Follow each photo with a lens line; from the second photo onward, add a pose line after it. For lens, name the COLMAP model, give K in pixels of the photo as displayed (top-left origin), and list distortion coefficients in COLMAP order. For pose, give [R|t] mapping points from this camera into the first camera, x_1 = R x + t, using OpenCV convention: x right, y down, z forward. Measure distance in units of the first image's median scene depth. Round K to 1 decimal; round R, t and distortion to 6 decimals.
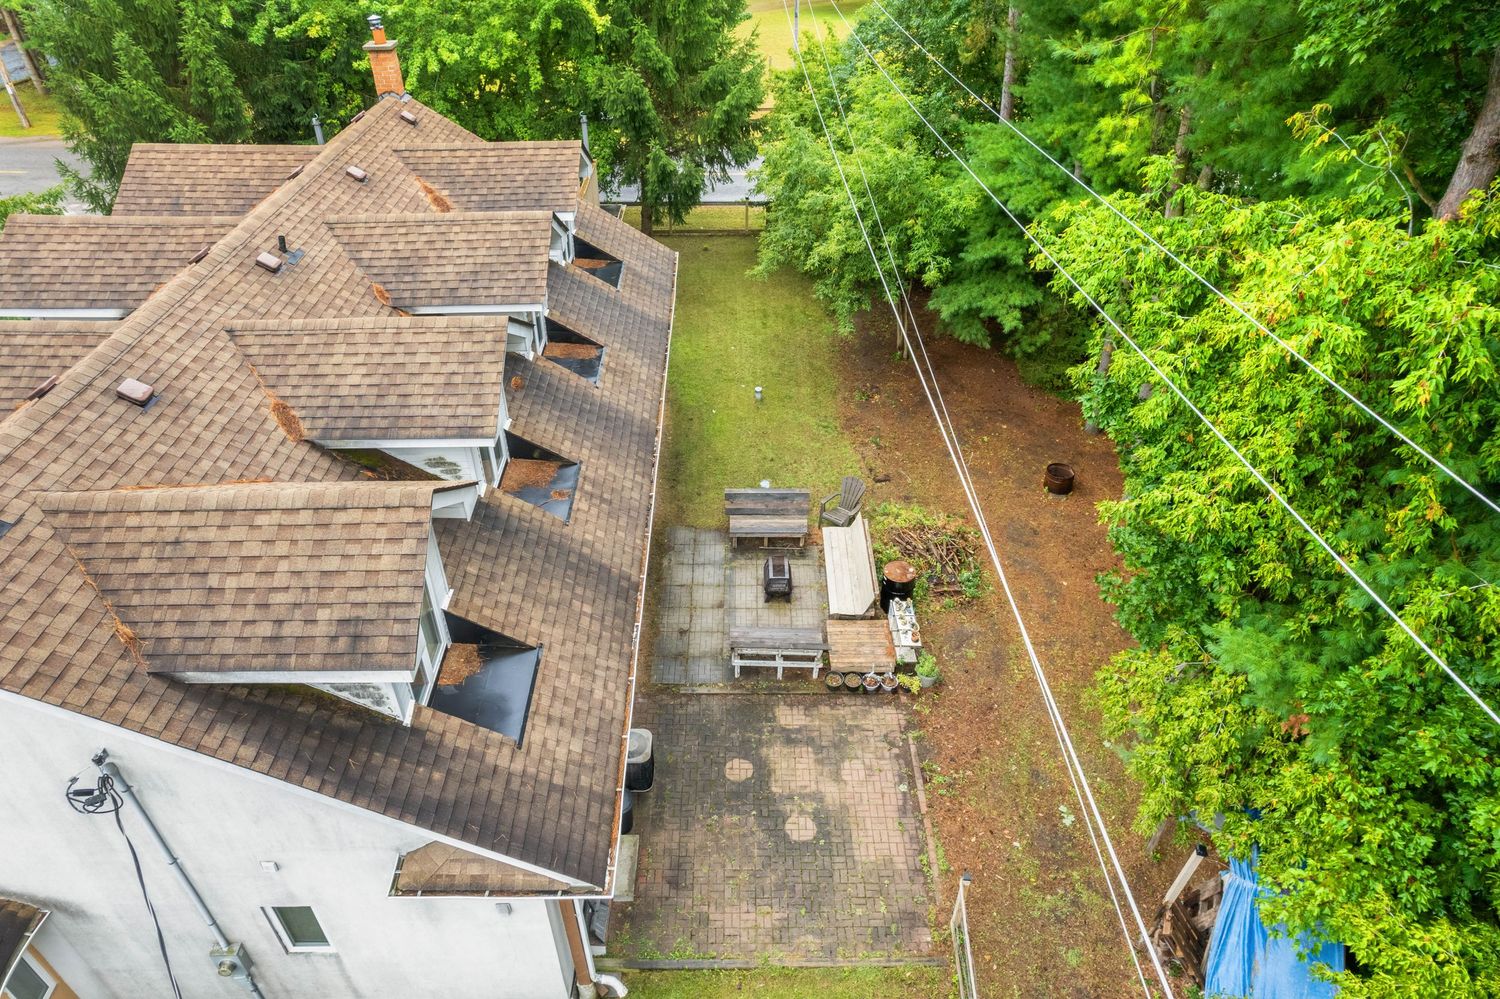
lens RADIAL K [[972.1, 0, 750.4], [0, 972.1, 504.5], [0, 0, 1]] dist [-0.064462, 0.057320]
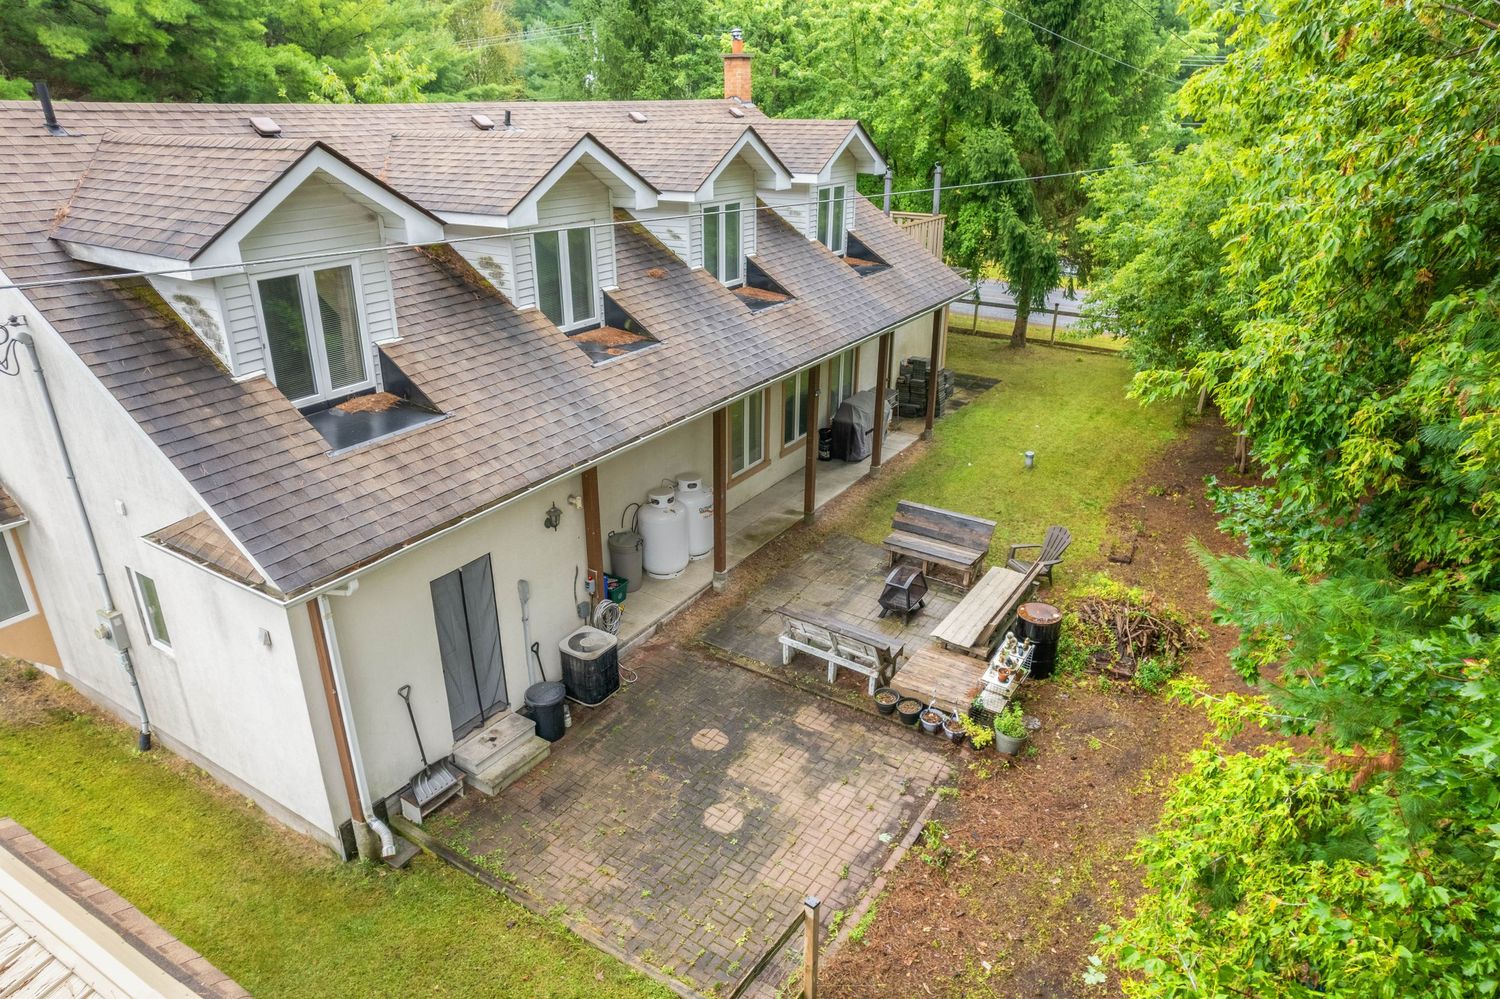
lens RADIAL K [[972.1, 0, 744.8], [0, 972.1, 492.6], [0, 0, 1]] dist [-0.064462, 0.057320]
pose [[0.835007, 0.212962, -0.507356, 0.349313], [-0.330947, 0.931018, -0.153880, 0.186597], [0.439587, 0.296399, 0.847886, 0.263516]]
